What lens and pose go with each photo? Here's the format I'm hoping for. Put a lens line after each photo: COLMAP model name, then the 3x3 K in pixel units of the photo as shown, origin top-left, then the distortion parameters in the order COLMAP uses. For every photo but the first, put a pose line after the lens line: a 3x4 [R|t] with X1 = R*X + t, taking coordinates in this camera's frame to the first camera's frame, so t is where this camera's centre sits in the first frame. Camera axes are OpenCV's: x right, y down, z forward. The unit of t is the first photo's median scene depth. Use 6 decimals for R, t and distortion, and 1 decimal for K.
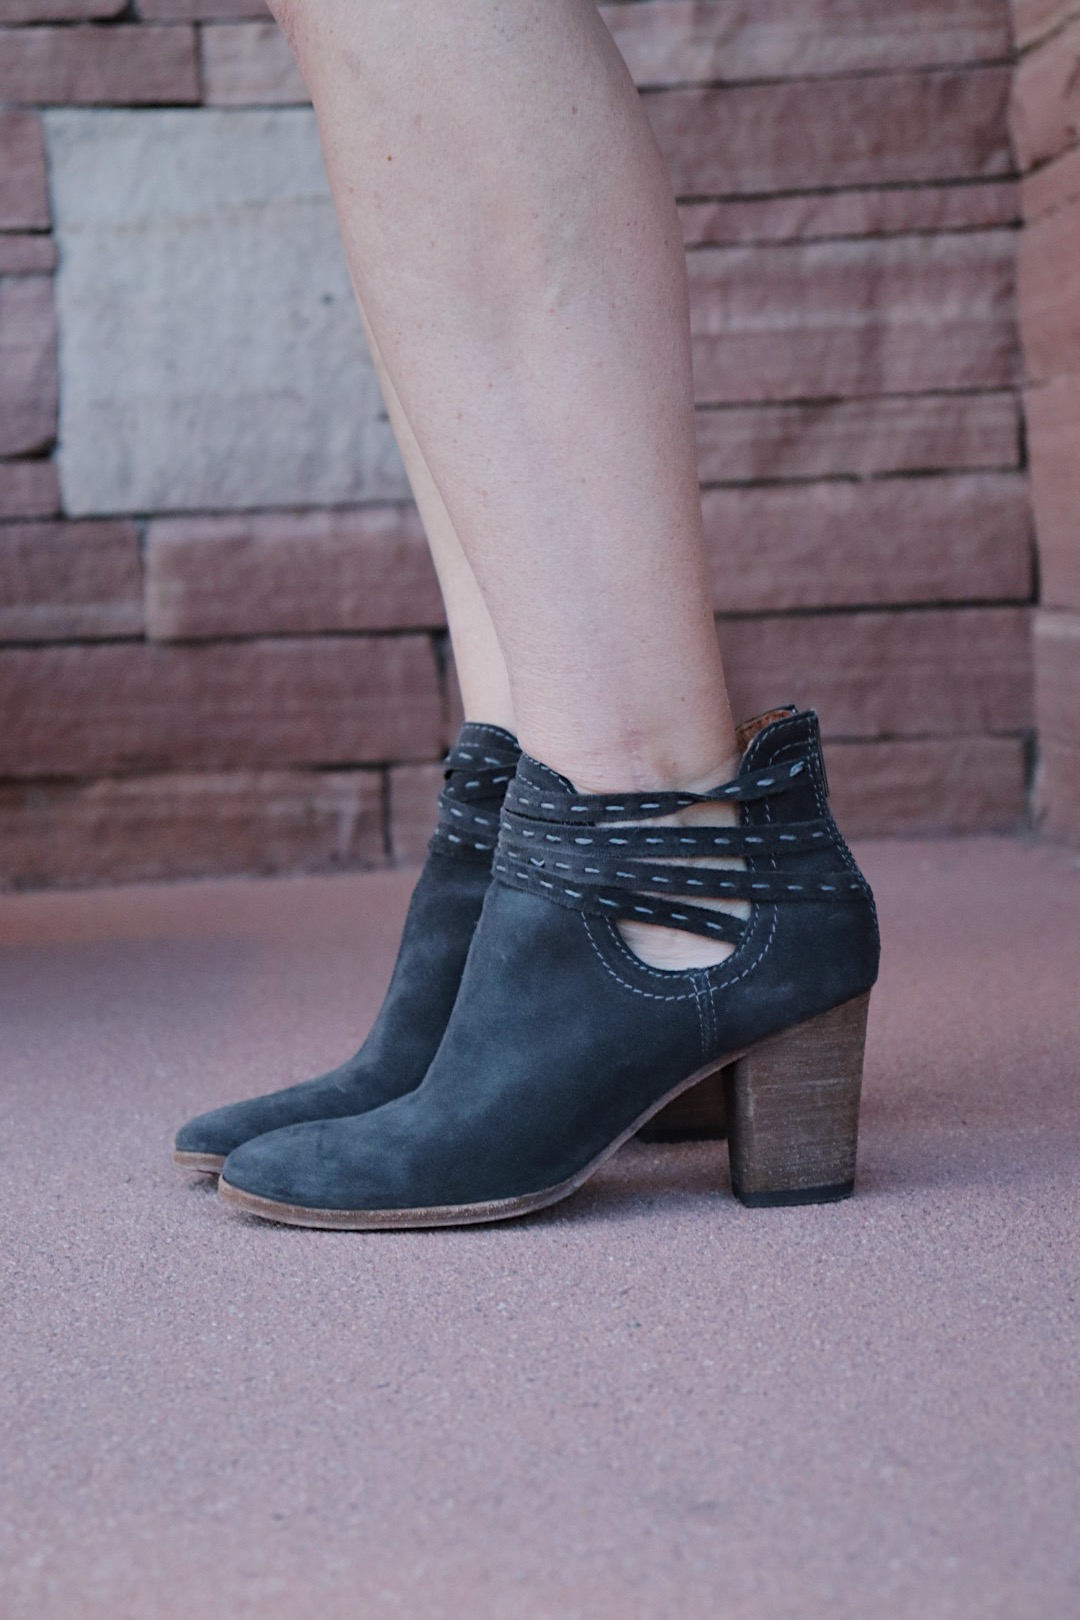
lens RADIAL K [[4024.0, 0, 542.7], [0, 4024.0, 799.0], [0, 0, 1]] dist [0.491403, 0.000000]
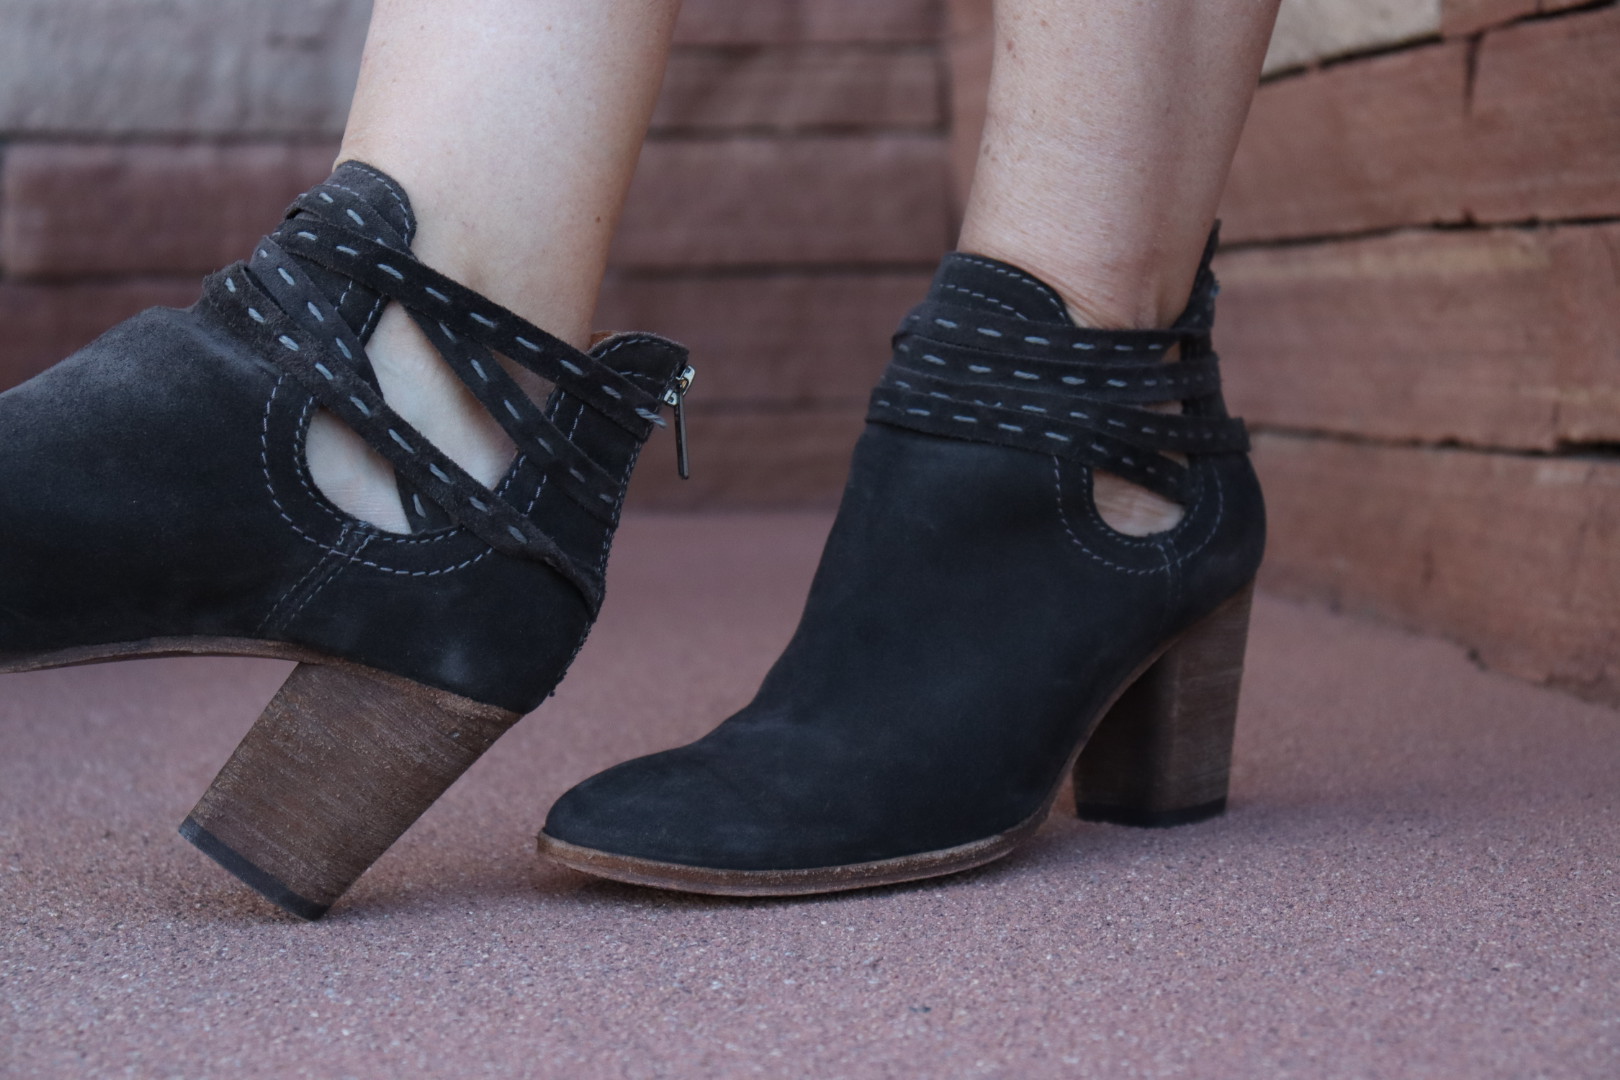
lens RADIAL K [[3463.5, 0, 820.8], [0, 3463.5, 542.3], [0, 0, 1]] dist [0.389244, 0.000000]
pose [[0.987197, 0.014008, 0.158889, -0.042080], [-0.013648, 0.999901, -0.003358, 0.020479], [-0.158920, 0.001147, 0.987291, 0.187774]]
